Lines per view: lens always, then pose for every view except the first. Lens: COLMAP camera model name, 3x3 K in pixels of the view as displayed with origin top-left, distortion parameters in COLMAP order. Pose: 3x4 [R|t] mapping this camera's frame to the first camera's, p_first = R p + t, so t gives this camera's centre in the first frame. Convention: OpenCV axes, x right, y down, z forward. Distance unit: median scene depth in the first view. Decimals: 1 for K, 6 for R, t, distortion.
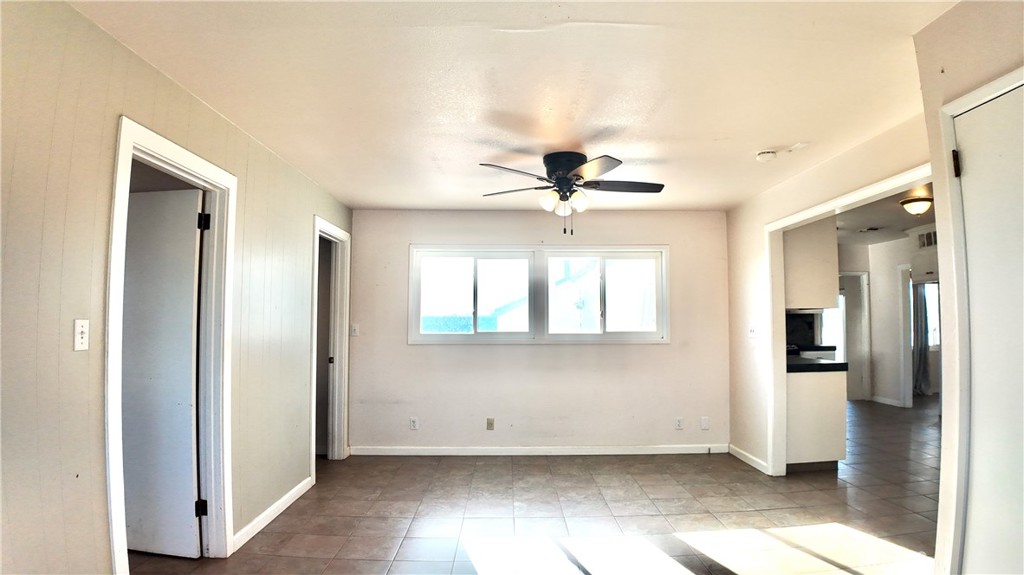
lens RADIAL K [[543.9, 0, 515.2], [0, 543.9, 285.0], [0, 0, 1]] dist [-0.070905, -0.043263]
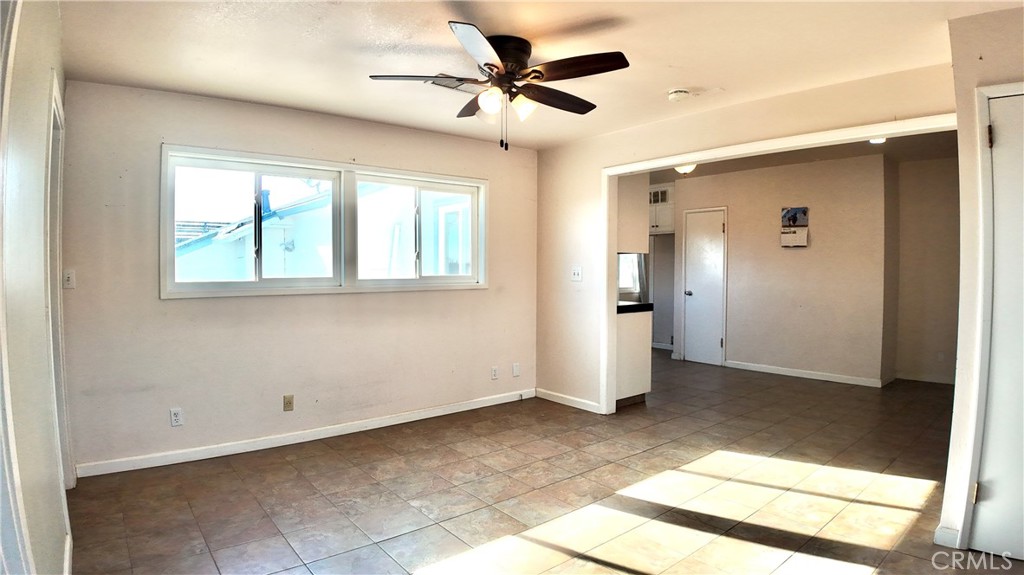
lens RADIAL K [[548.7, 0, 548.1], [0, 548.7, 285.6], [0, 0, 1]] dist [-0.024485, -0.088435]
pose [[0.777231, -0.021049, 0.628863, -0.259499], [-0.043169, 0.995302, 0.086667, 0.021354], [-0.627733, -0.094508, 0.772671, 0.252237]]
